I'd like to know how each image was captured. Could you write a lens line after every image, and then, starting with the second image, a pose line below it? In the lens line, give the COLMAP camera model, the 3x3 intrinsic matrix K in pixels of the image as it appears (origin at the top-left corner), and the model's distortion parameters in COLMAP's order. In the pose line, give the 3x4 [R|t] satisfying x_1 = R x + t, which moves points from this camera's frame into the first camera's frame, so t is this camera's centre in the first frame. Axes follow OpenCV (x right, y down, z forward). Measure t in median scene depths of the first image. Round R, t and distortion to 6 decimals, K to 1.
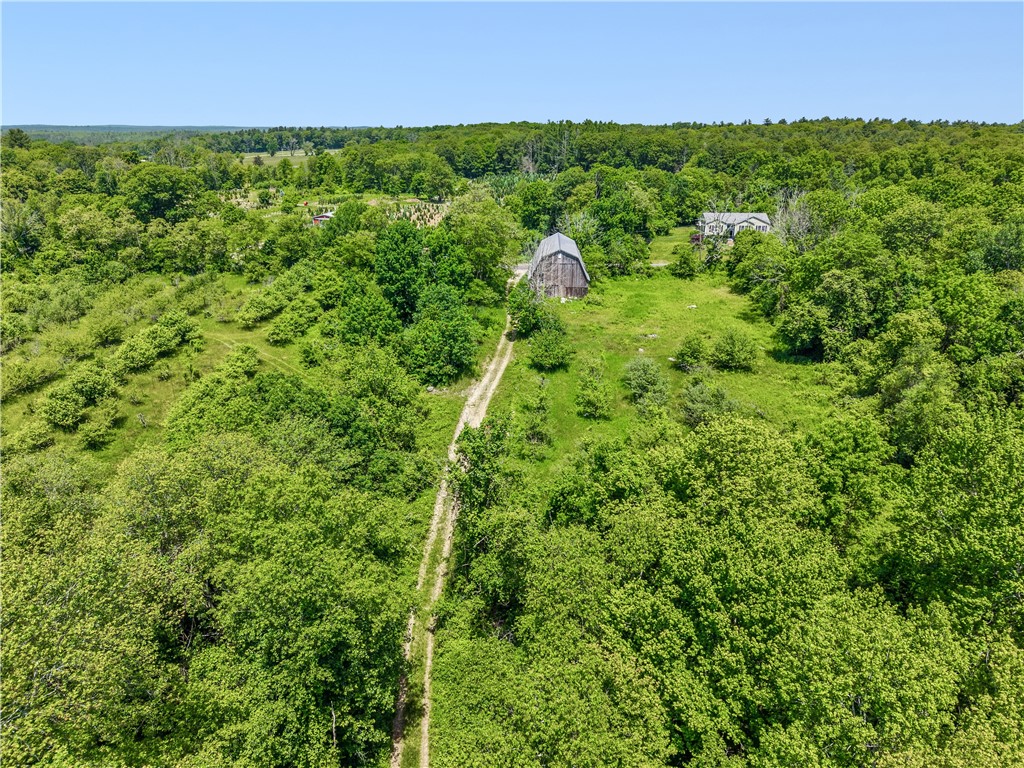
lens RADIAL K [[672.7, 0, 512.0], [0, 672.7, 384.0], [0, 0, 1]] dist [0.006254, -0.021316]
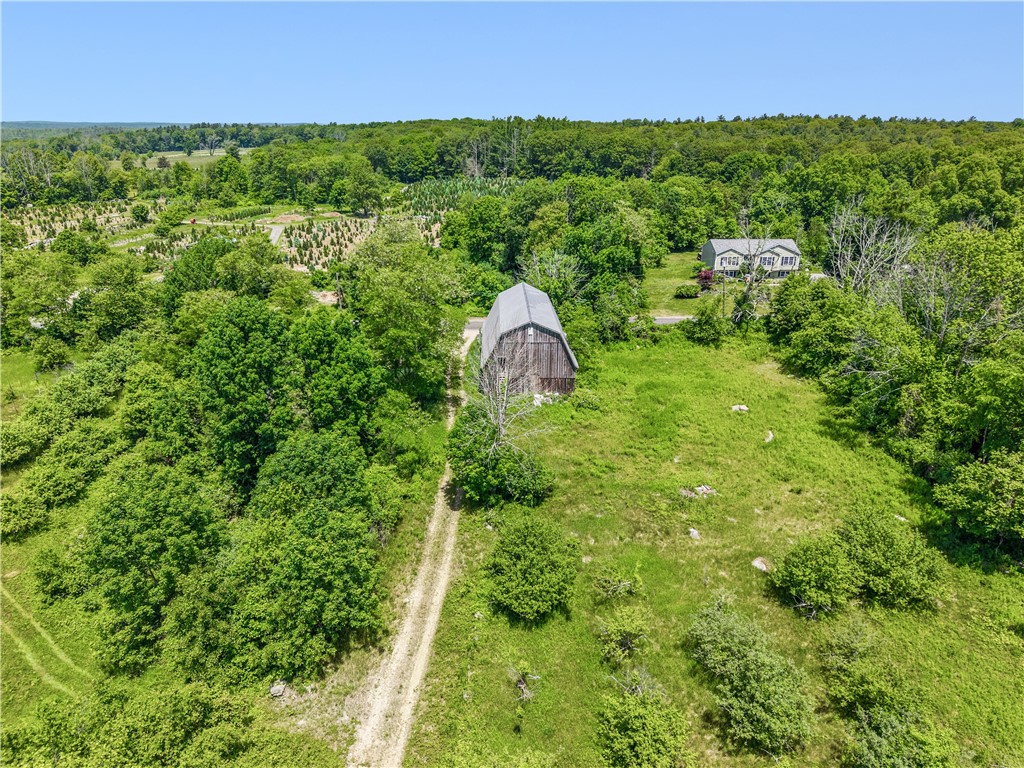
lens RADIAL K [[672.7, 0, 512.0], [0, 672.7, 384.0], [0, 0, 1]] dist [0.006254, -0.021316]
pose [[0.996912, -0.026653, 0.073861, 0.004308], [0.026360, 0.999640, 0.004935, -0.088386], [-0.073966, -0.002972, 0.997256, 0.231316]]
